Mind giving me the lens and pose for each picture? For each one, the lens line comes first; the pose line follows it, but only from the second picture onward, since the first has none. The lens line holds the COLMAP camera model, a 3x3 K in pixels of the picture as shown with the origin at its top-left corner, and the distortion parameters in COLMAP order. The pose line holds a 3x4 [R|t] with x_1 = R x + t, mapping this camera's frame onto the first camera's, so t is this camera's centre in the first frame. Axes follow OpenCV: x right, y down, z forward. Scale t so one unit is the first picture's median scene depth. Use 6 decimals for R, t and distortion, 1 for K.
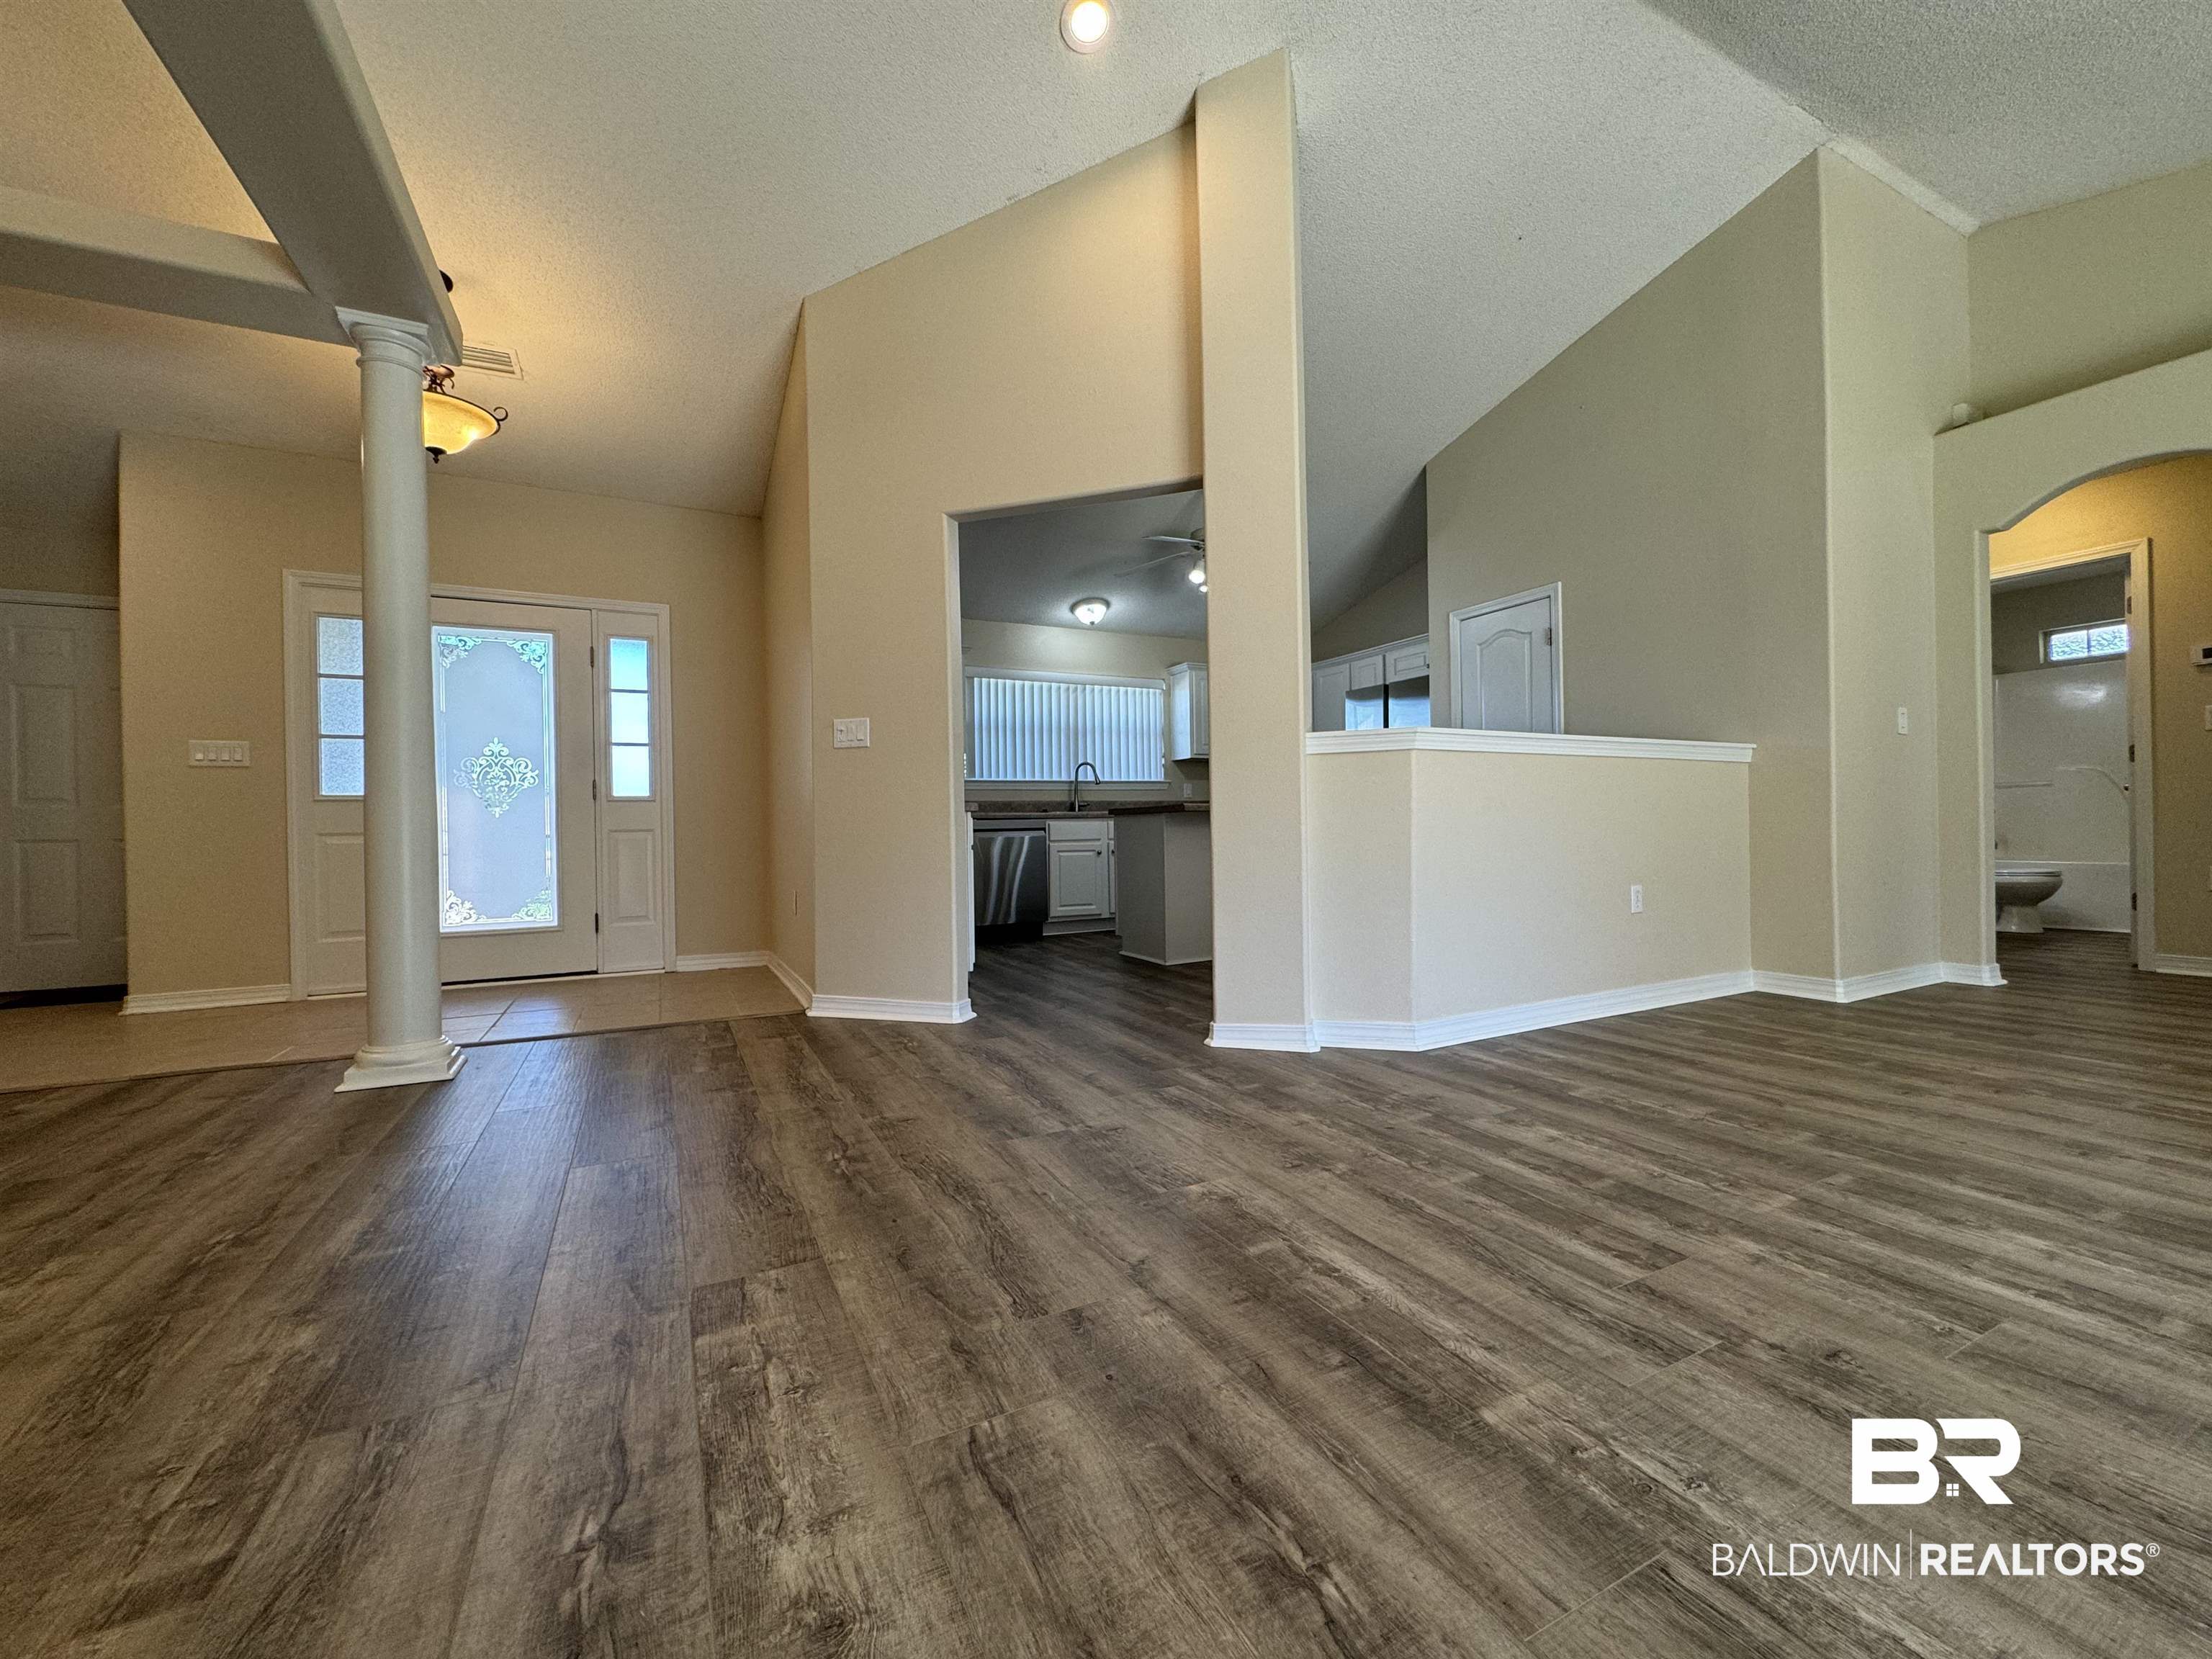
lens RADIAL K [[881.3, 0, 1106.0], [0, 881.3, 829.5], [0, 0, 1]] dist [-0.000343, -0.000443]
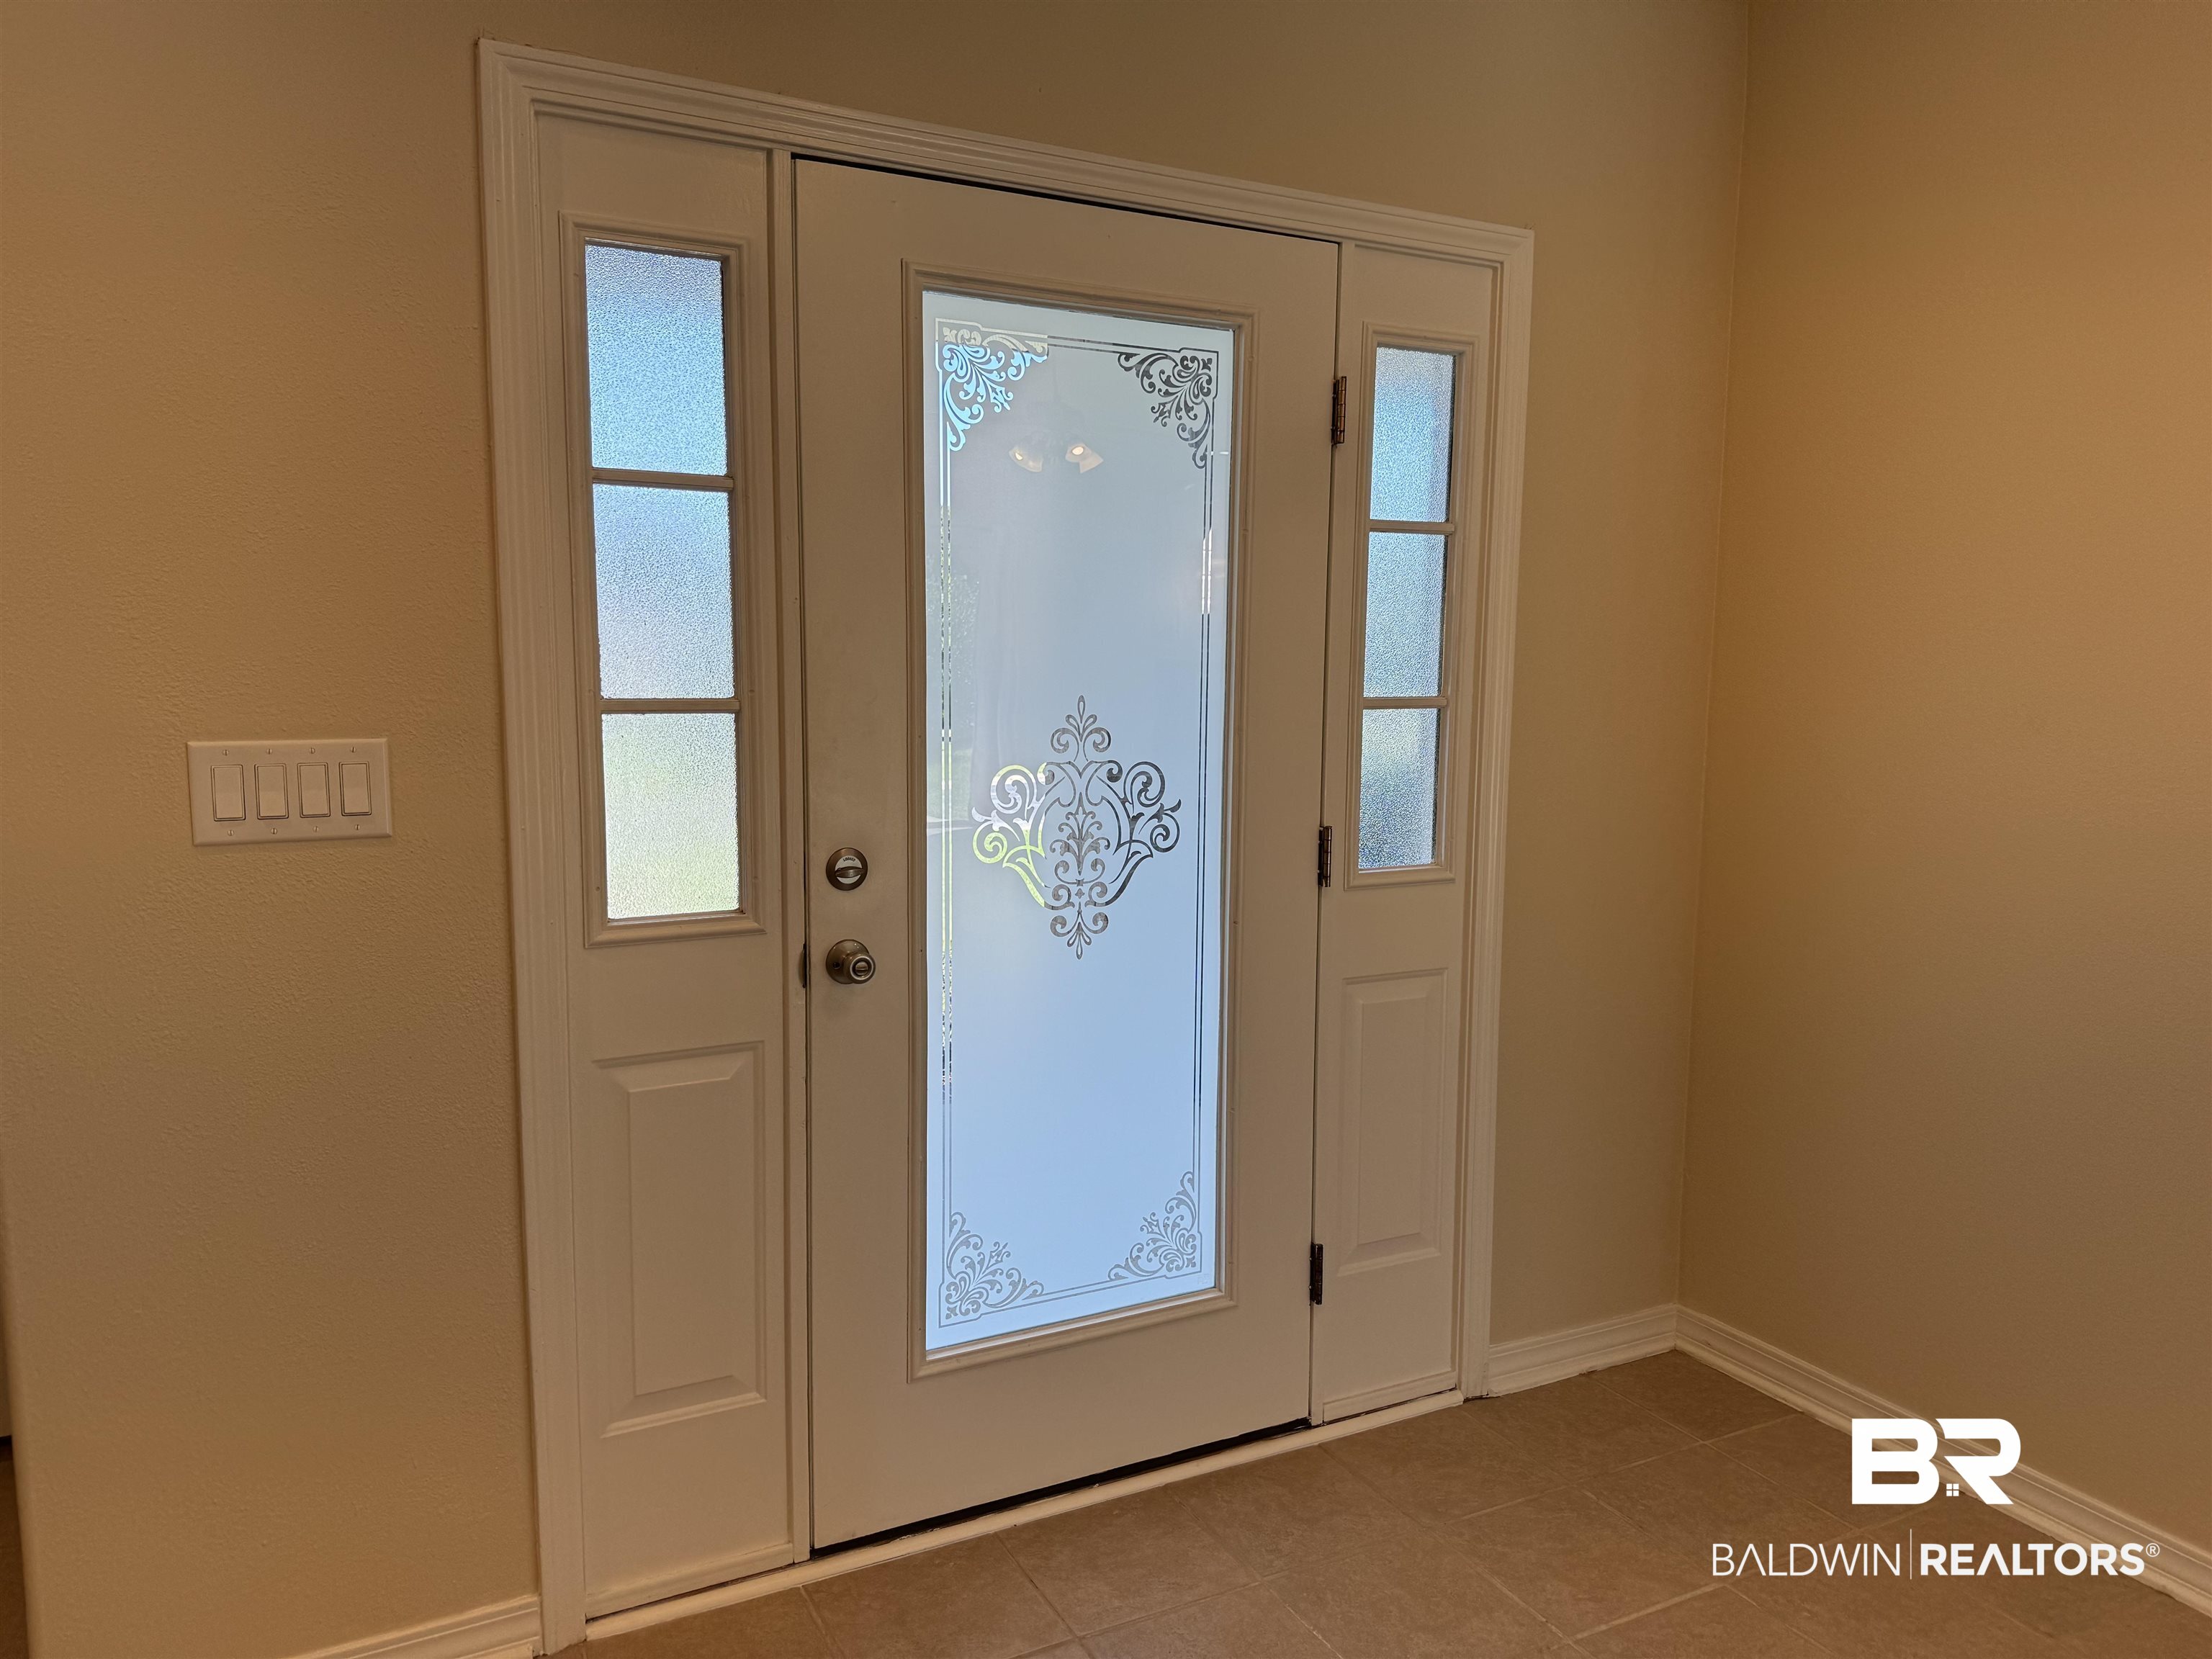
lens RADIAL K [[1524.6, 0, 1106.0], [0, 1524.6, 829.5], [0, 0, 1]] dist [0.000355, 0.000359]
pose [[0.999367, 0.023545, 0.026668, -1.403681], [-0.026455, 0.993058, 0.114610, -0.235860], [-0.023785, -0.115243, 0.993053, 0.993758]]
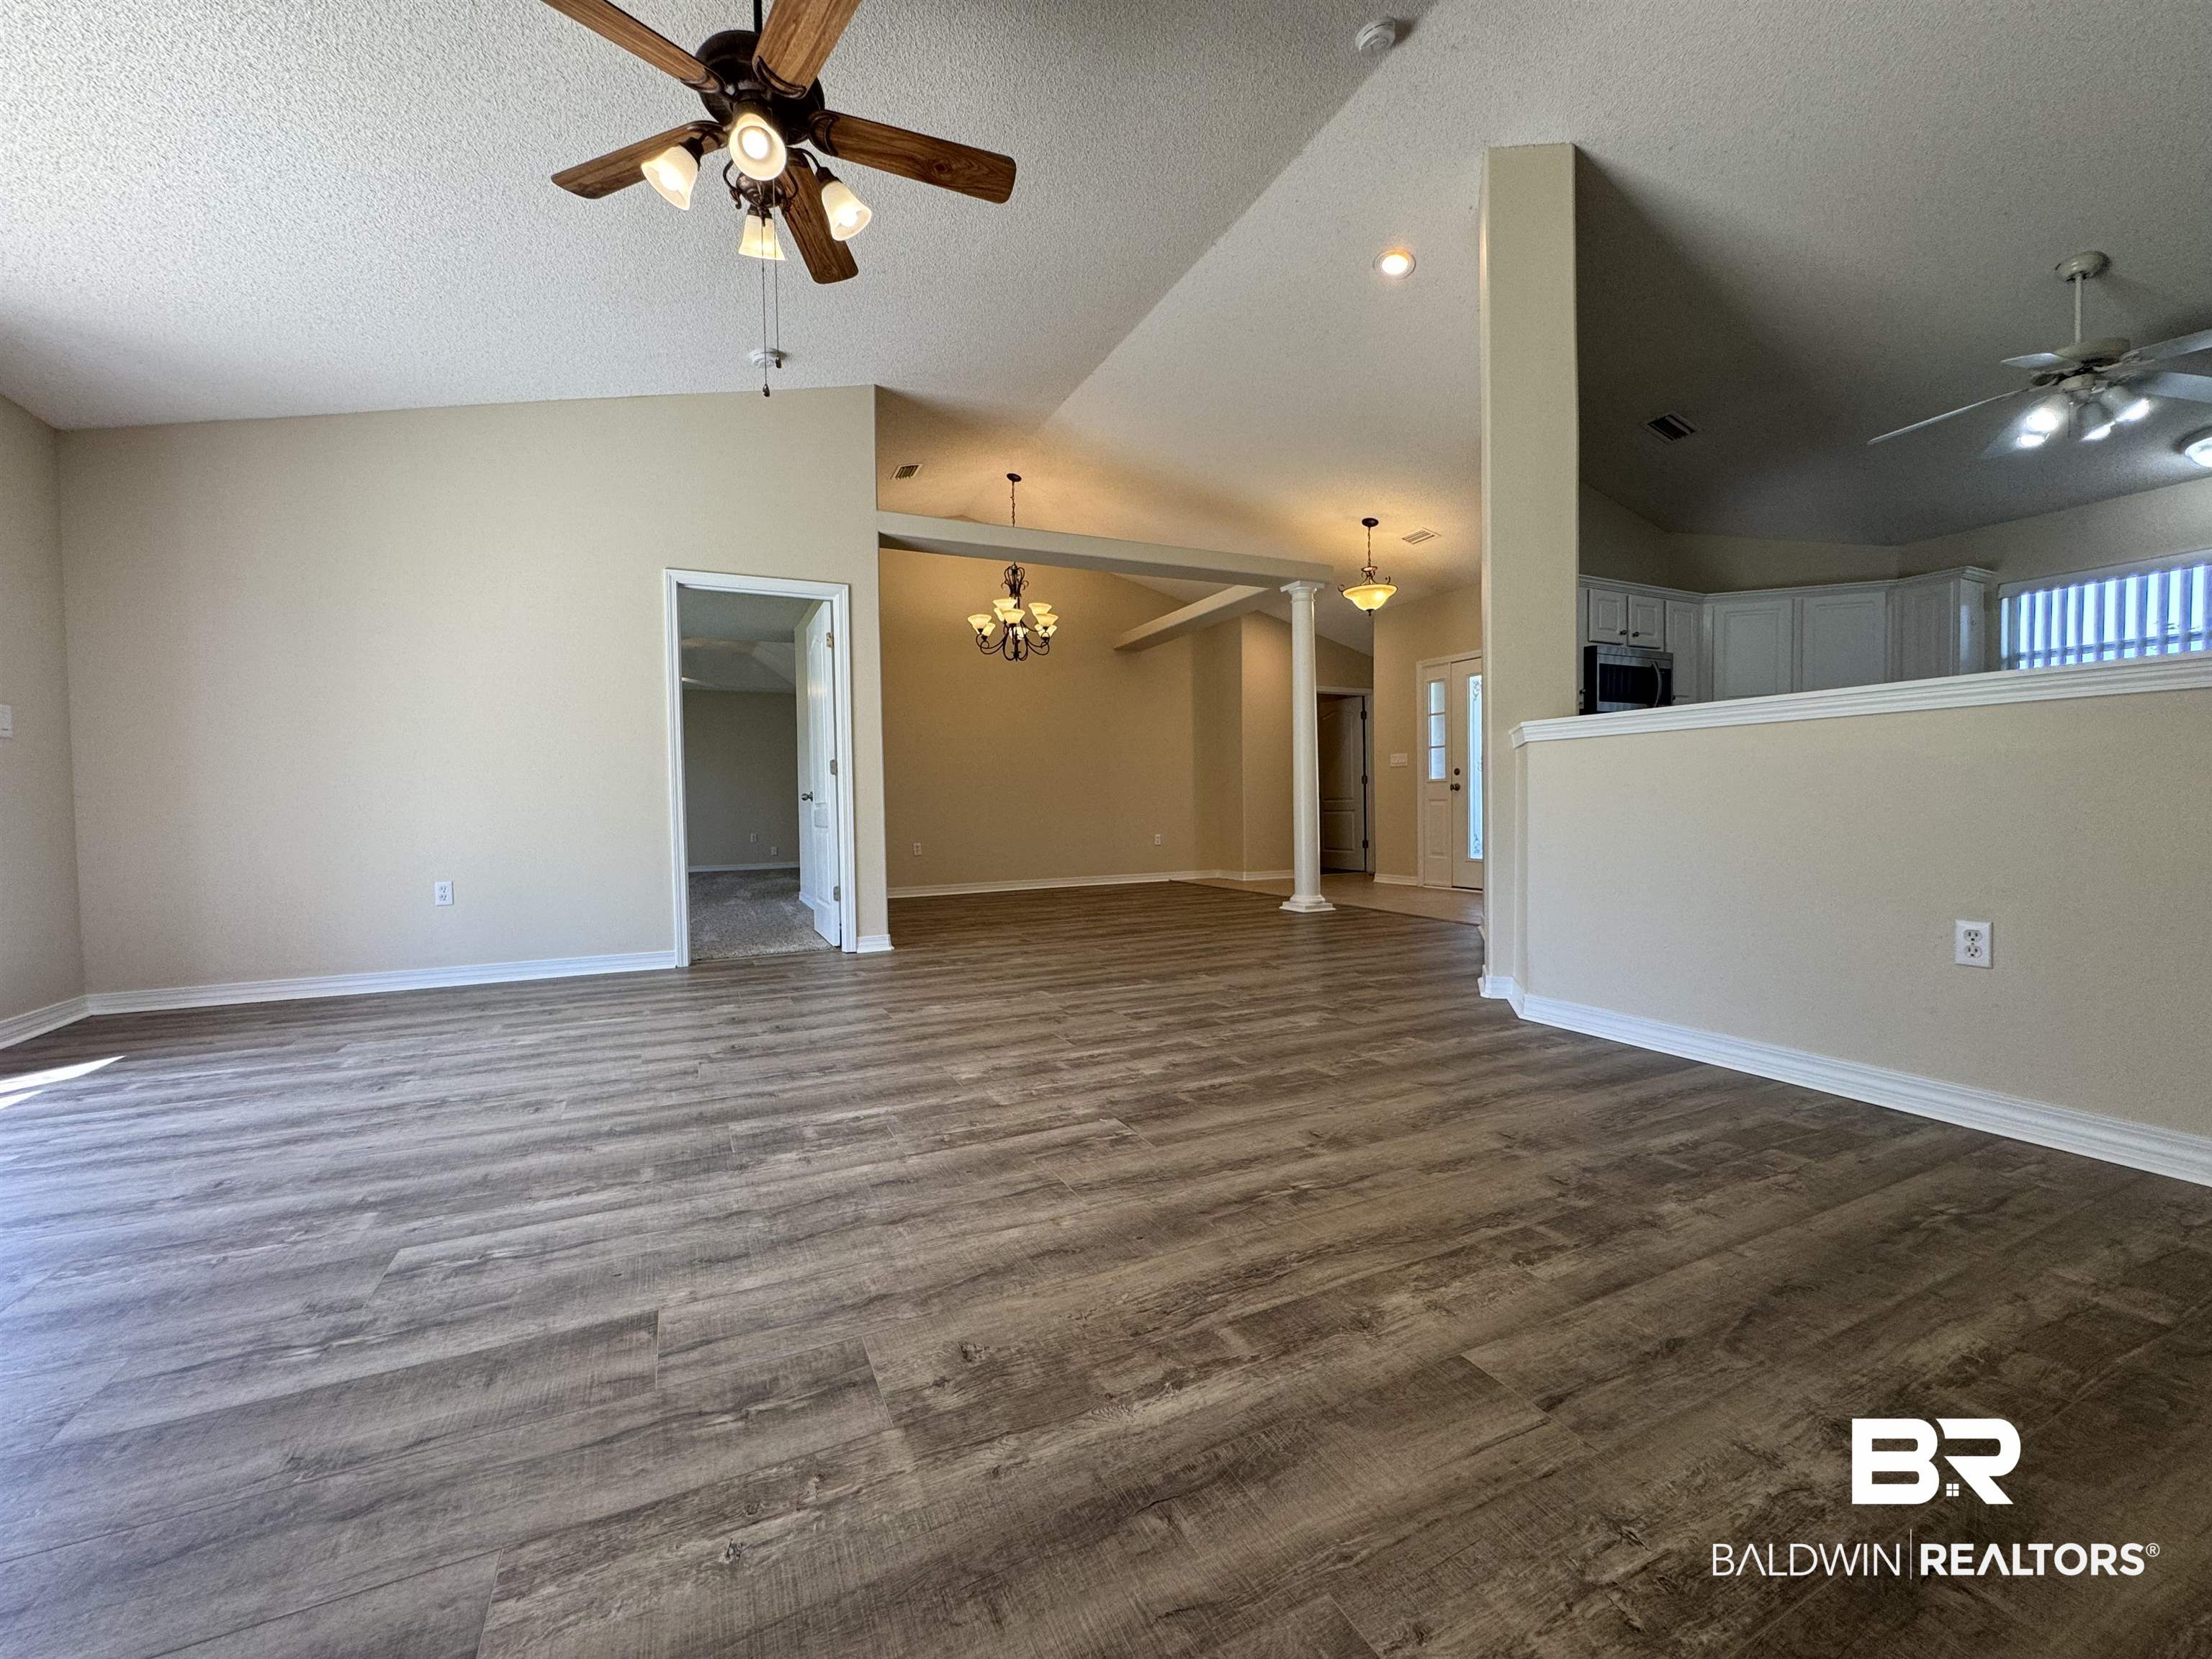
lens RADIAL K [[881.3, 0, 1106.0], [0, 881.3, 829.5], [0, 0, 1]] dist [-0.000343, -0.000443]
pose [[-0.018111, 0.045982, -0.998778, 1.860603], [0.016508, 0.998819, 0.045685, -0.055371], [0.999700, -0.015661, -0.018849, 0.648925]]
